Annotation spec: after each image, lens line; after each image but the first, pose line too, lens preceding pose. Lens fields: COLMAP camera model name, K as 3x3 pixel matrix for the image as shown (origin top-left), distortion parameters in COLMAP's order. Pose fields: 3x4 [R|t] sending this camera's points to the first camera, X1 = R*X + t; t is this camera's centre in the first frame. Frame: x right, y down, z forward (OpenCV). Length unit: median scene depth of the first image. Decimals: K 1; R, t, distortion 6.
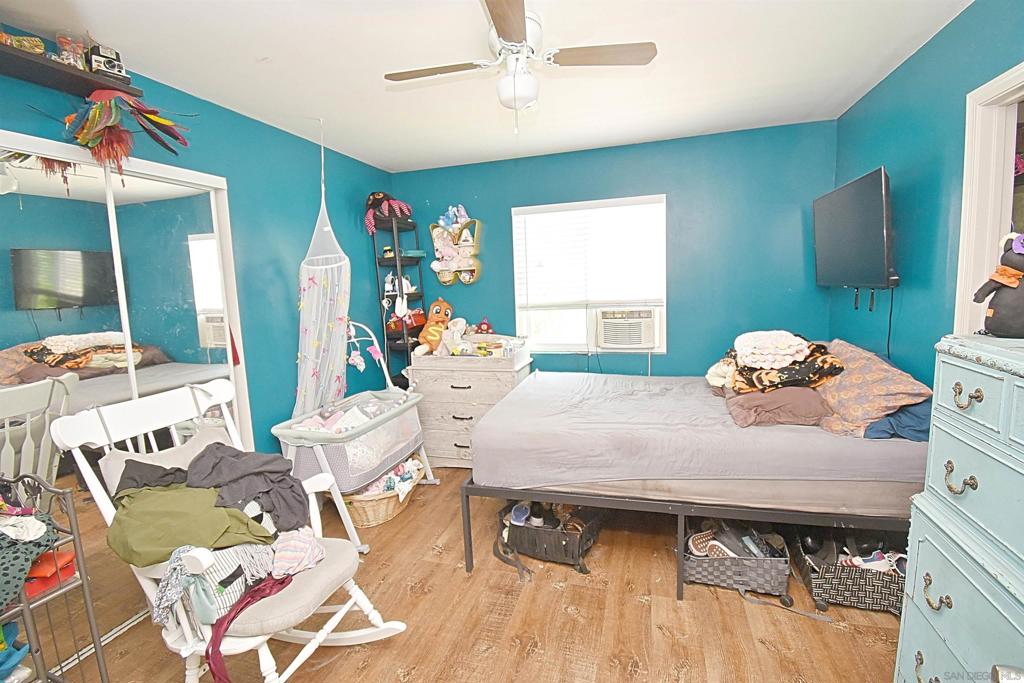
lens RADIAL K [[449.6, 0, 514.6], [0, 449.6, 338.3], [0, 0, 1]] dist [0.015215, -0.021694]
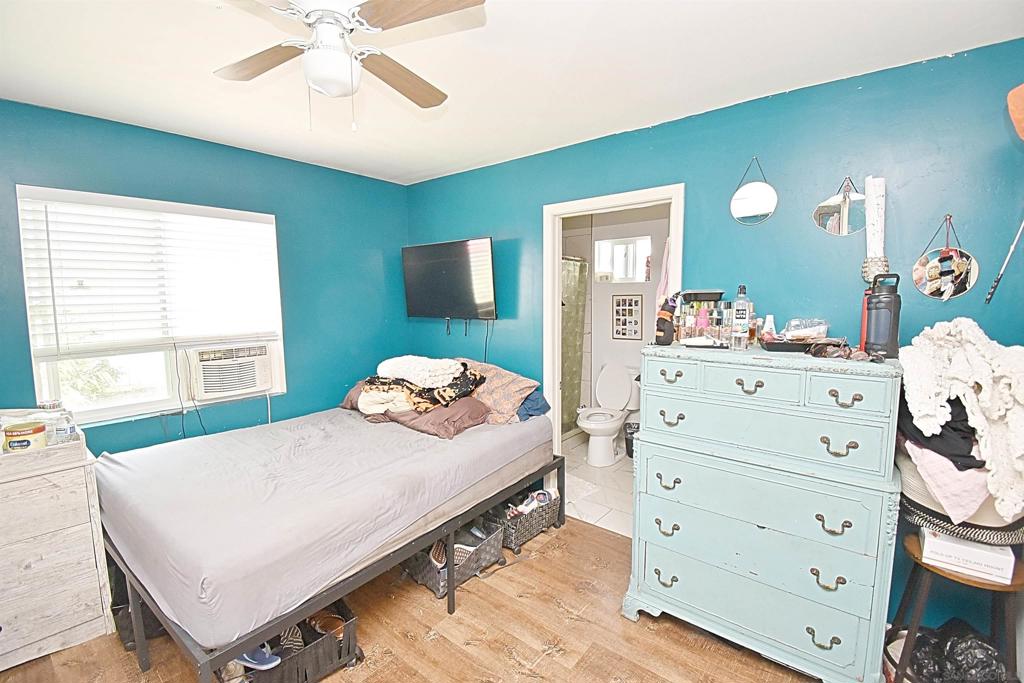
lens RADIAL K [[449.6, 0, 514.6], [0, 449.6, 338.3], [0, 0, 1]] dist [0.015215, -0.021694]
pose [[0.379524, -0.052116, 0.923713, -0.471845], [0.104276, 0.994460, 0.013264, -0.058203], [-0.919287, 0.091287, 0.382856, 0.355206]]
